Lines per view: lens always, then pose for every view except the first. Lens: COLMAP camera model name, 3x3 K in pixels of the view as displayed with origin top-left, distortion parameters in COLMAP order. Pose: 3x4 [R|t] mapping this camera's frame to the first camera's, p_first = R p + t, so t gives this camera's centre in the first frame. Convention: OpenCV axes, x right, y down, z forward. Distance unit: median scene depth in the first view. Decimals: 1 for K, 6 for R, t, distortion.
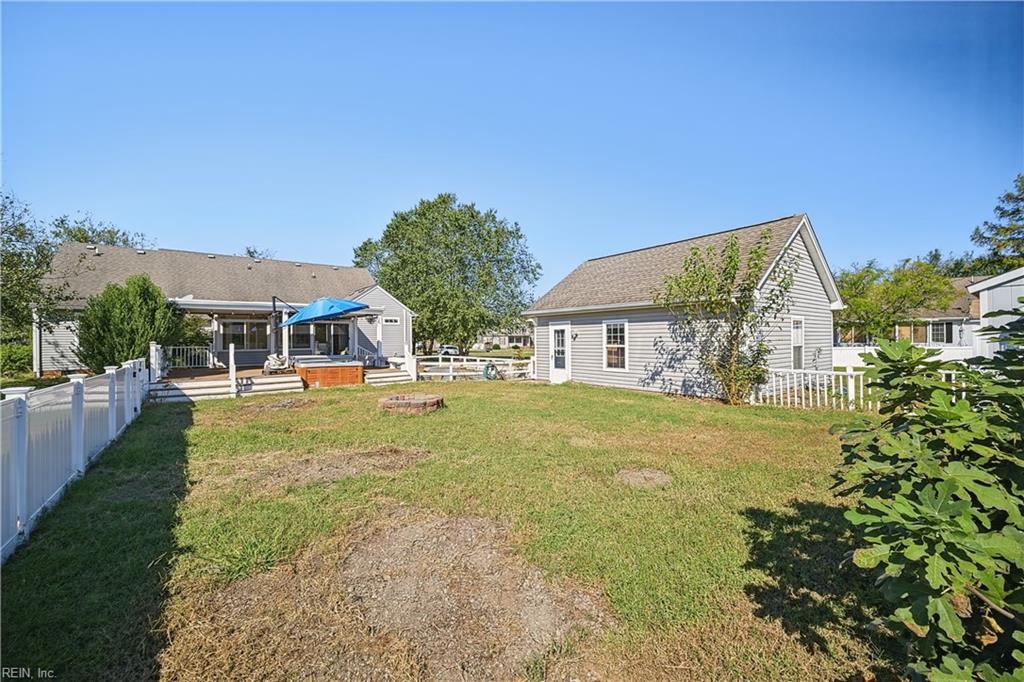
lens RADIAL K [[406.5, 0, 511.4], [0, 406.5, 340.1], [0, 0, 1]] dist [0.003286, -0.000102]
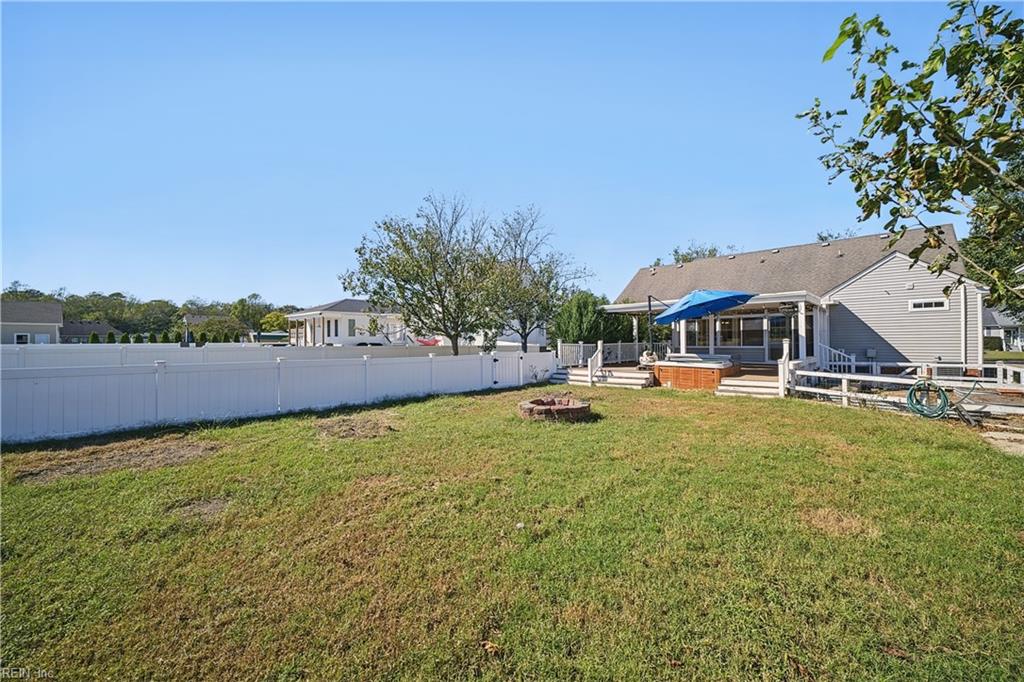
lens RADIAL K [[406.5, 0, 511.7], [0, 406.5, 339.8], [0, 0, 1]] dist [0.003286, -0.000102]
pose [[0.180382, 0.010168, -0.983544, 0.315199], [0.007278, 0.999905, 0.011671, -0.007963], [0.983570, -0.009264, 0.180291, 0.369192]]
